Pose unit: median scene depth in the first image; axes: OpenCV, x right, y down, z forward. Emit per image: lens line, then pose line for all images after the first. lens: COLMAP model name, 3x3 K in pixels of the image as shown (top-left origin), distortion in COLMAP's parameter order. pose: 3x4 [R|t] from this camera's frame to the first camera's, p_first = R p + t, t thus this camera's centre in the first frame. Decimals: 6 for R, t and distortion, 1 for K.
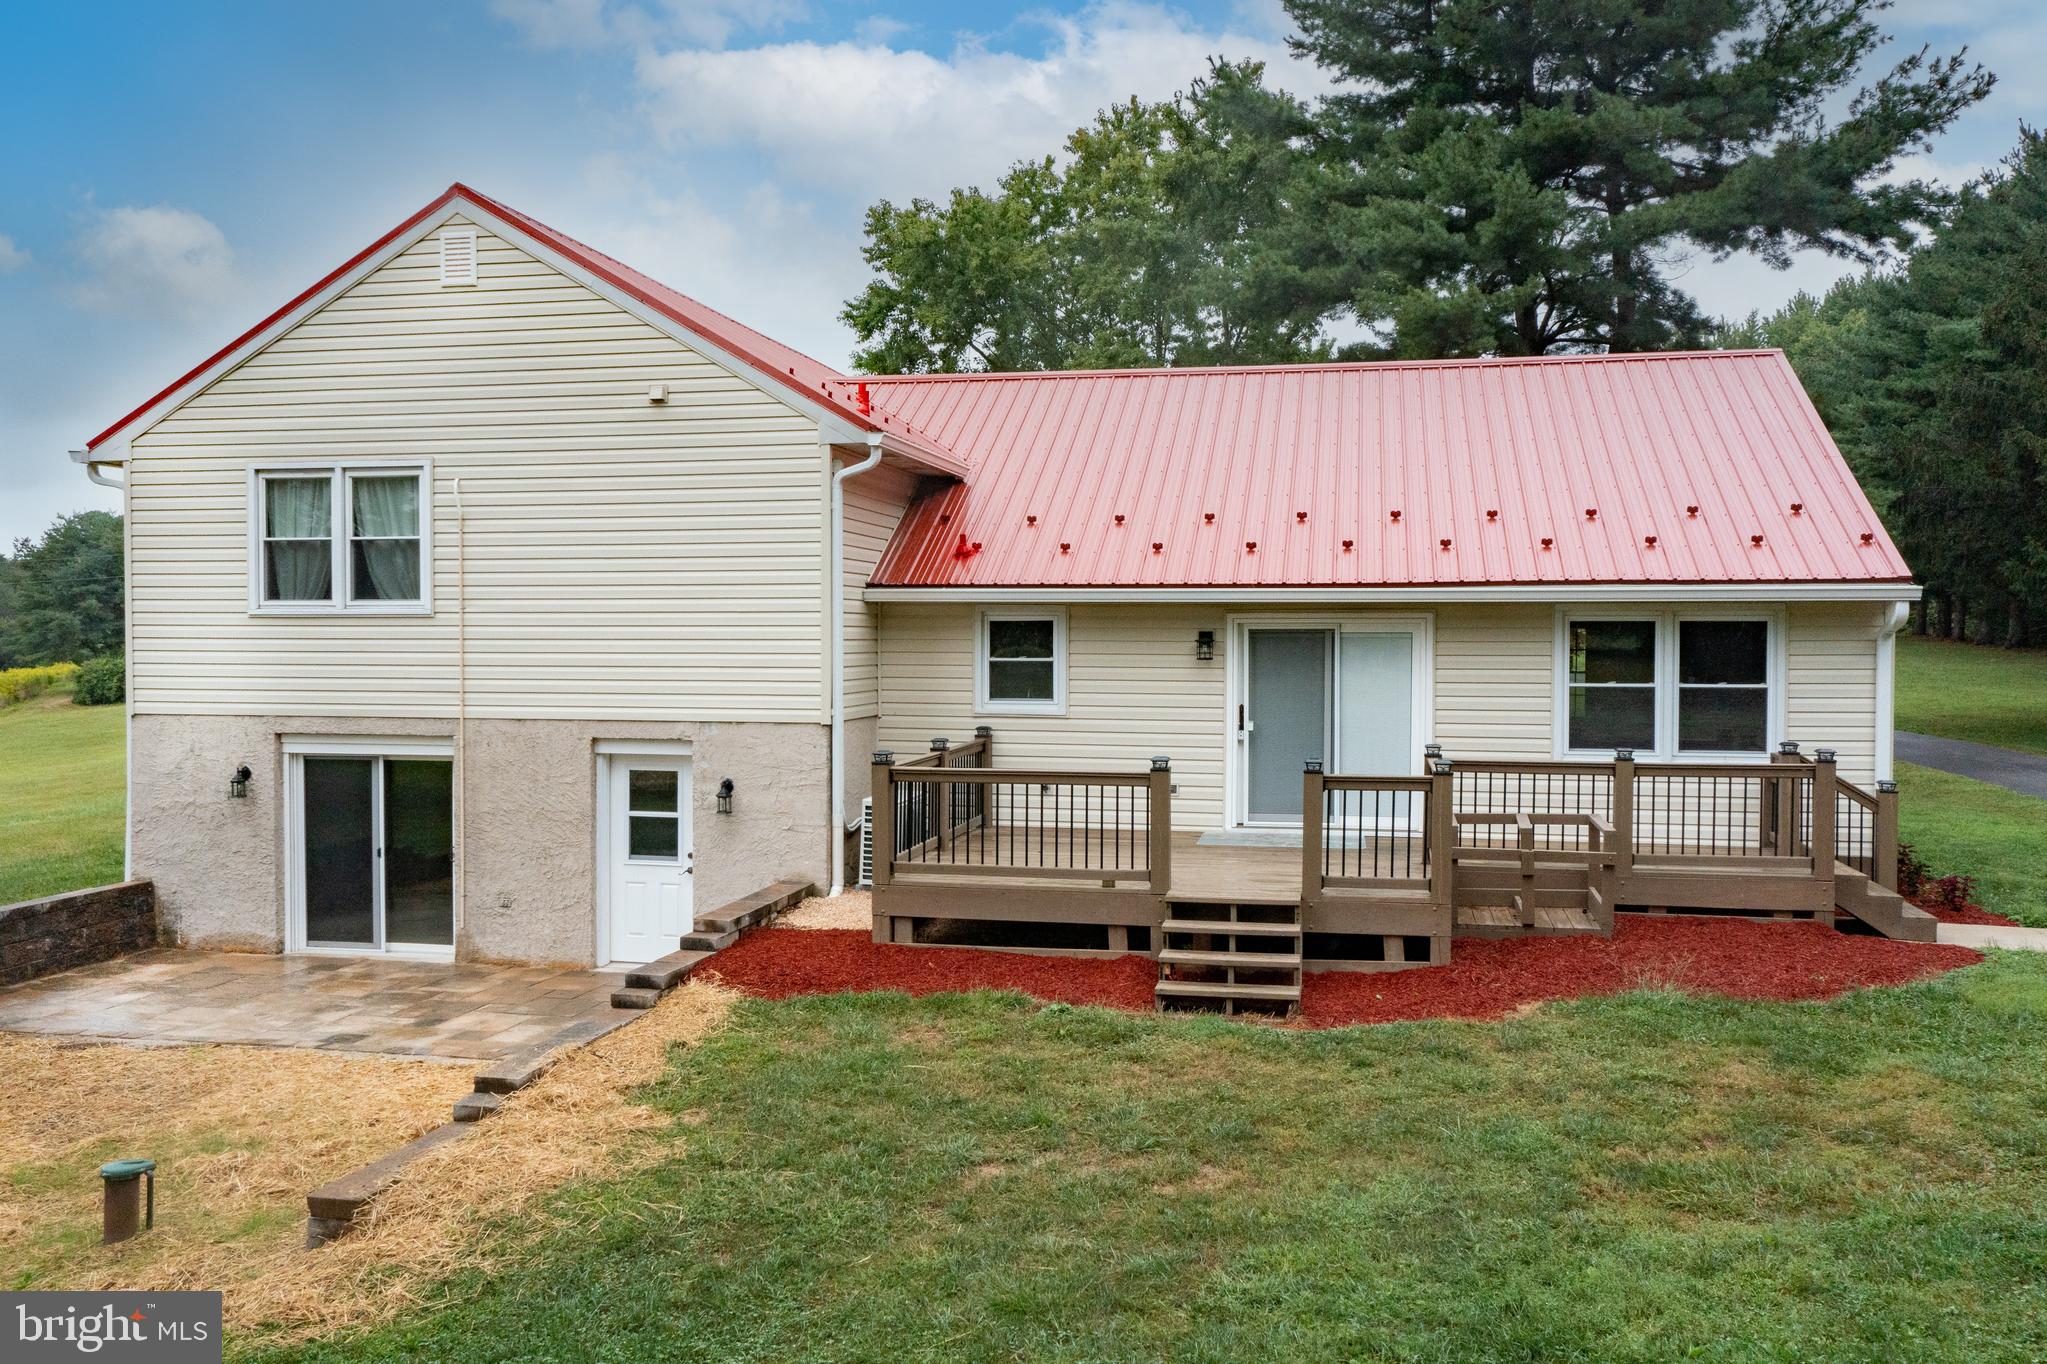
lens RADIAL K [[1655.9, 0, 1032.1], [0, 1655.9, 685.4], [0, 0, 1]] dist [0.032474, -0.000558]
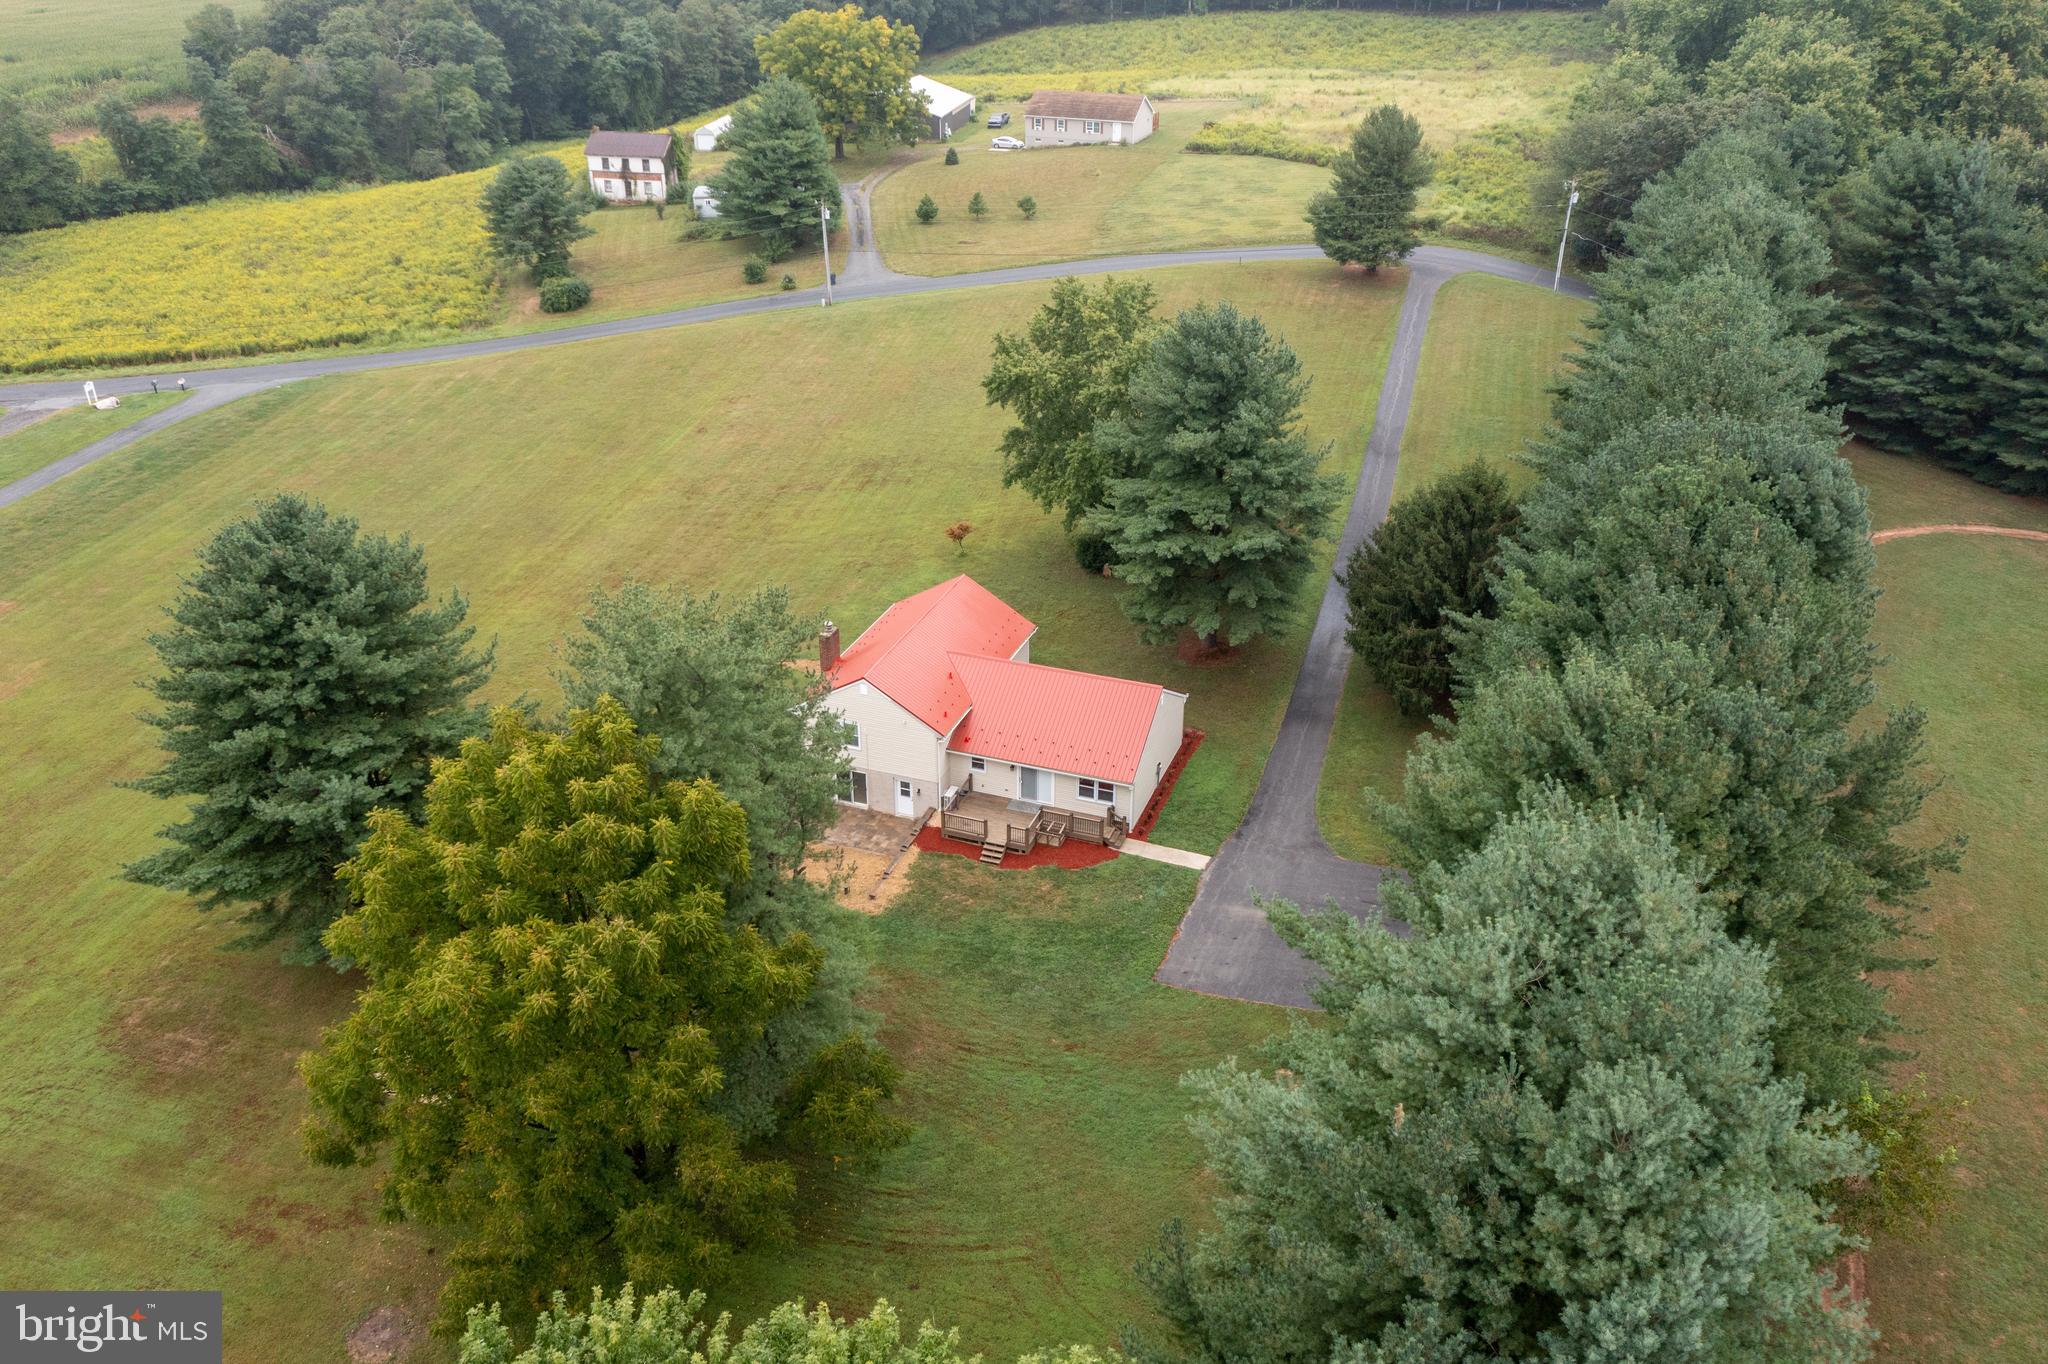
lens RADIAL K [[1710.0, 0, 1087.5], [0, 1710.0, 656.5], [0, 0, 1]] dist [-0.003297, -0.002114]
pose [[0.992660, 0.066075, -0.101289, 0.833927], [-0.016877, 0.905039, 0.424994, -2.533647], [0.119752, -0.420165, 0.899511, -3.488868]]
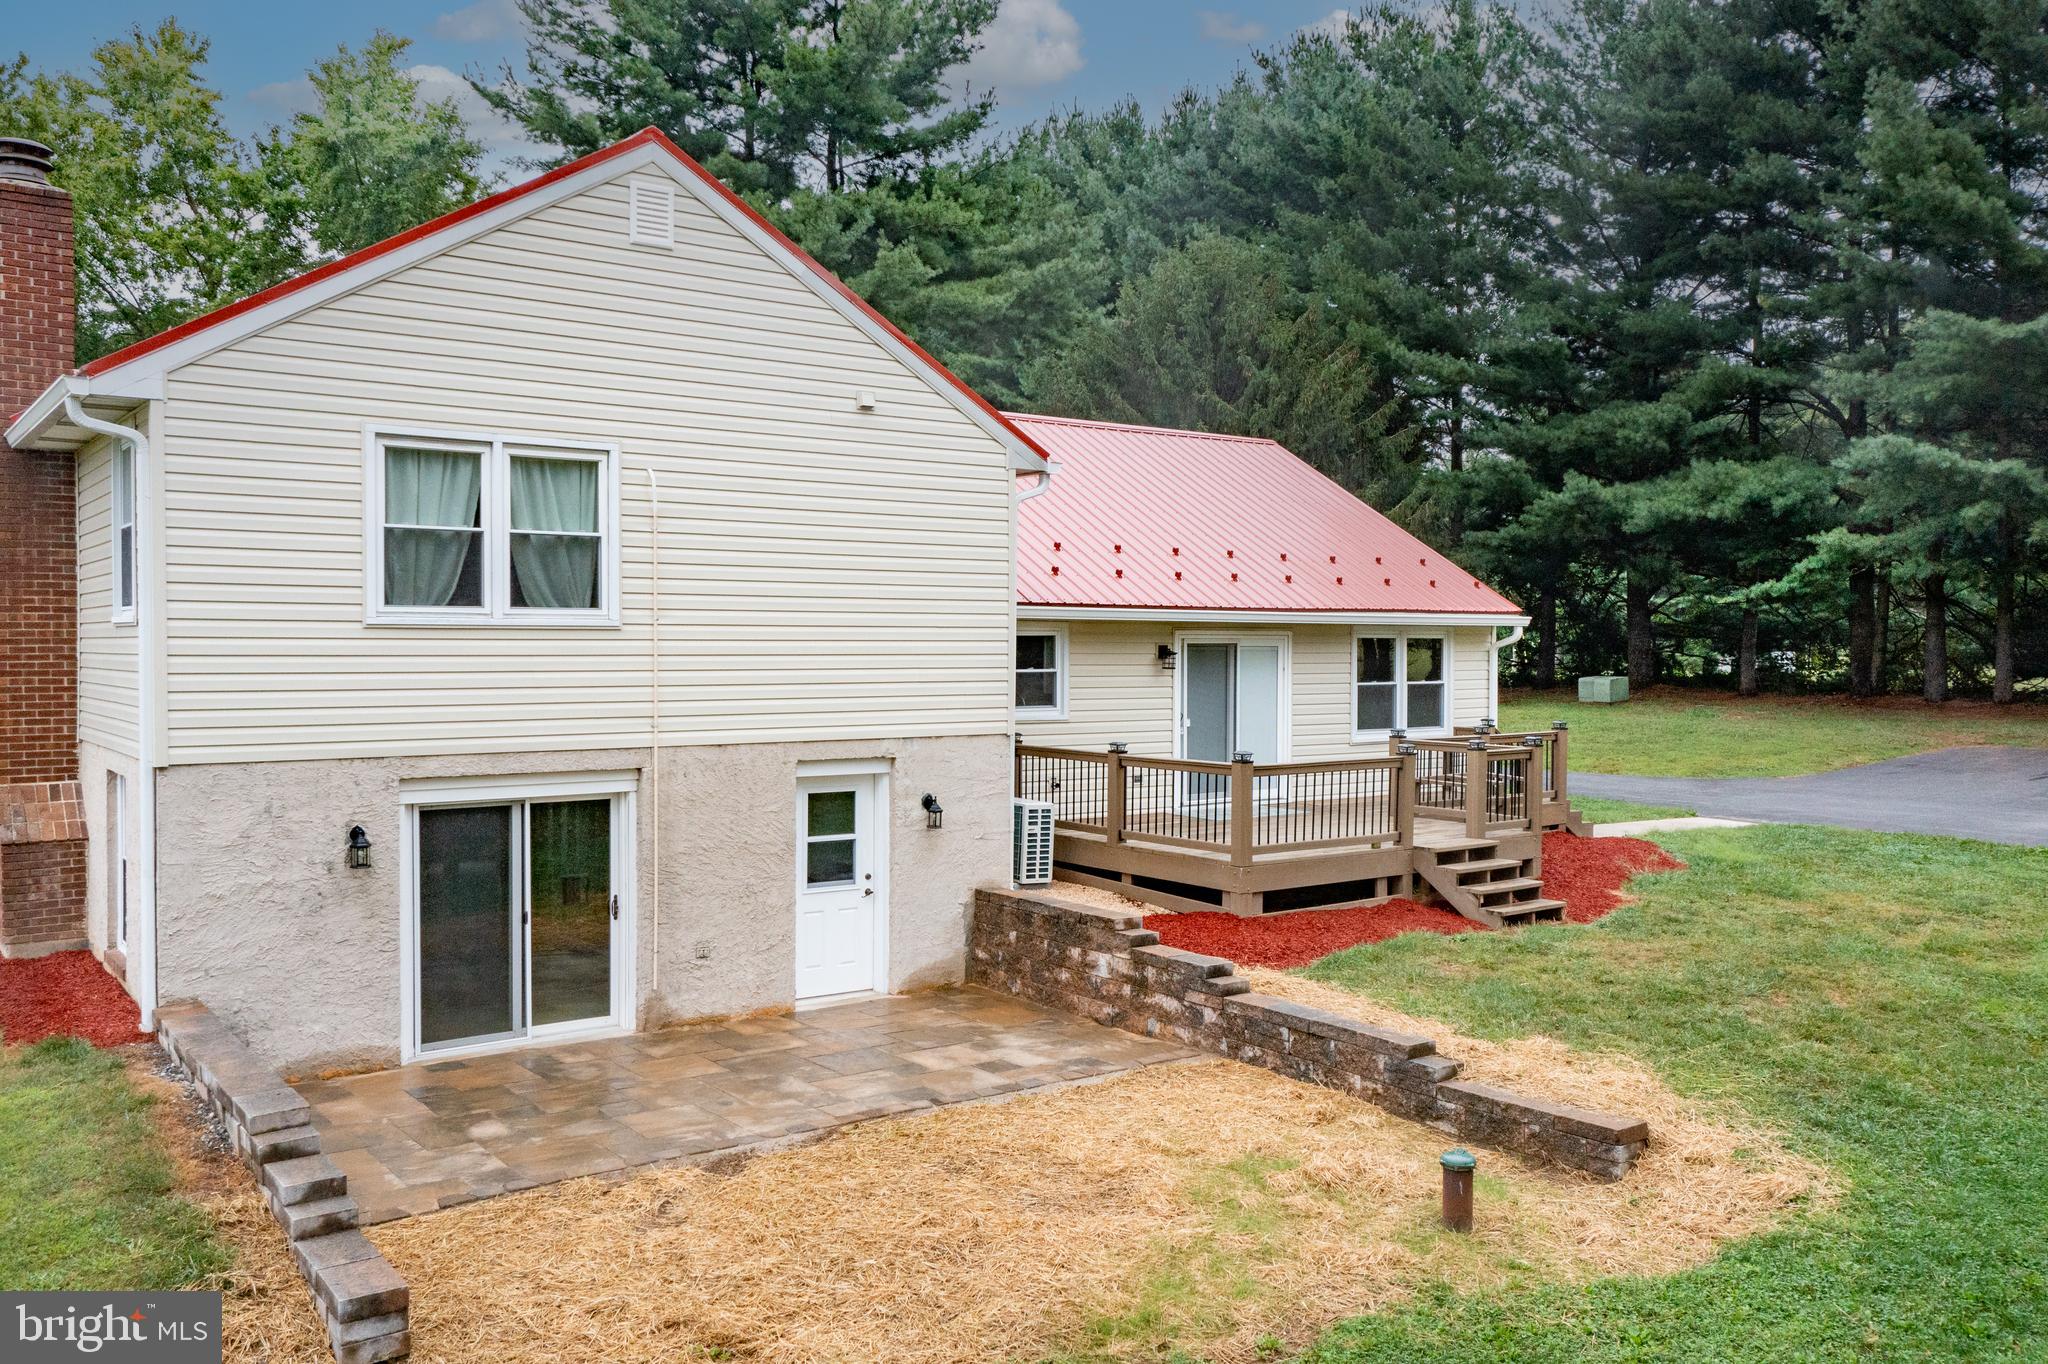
lens RADIAL K [[1656.7, 0, 1032.6], [0, 1656.7, 685.4], [0, 0, 1]] dist [0.032474, -0.000558]
pose [[0.654071, -0.019106, 0.756191, -0.866270], [0.019206, 0.999778, 0.008649, -0.015899], [-0.756189, 0.008866, 0.654293, 0.287544]]
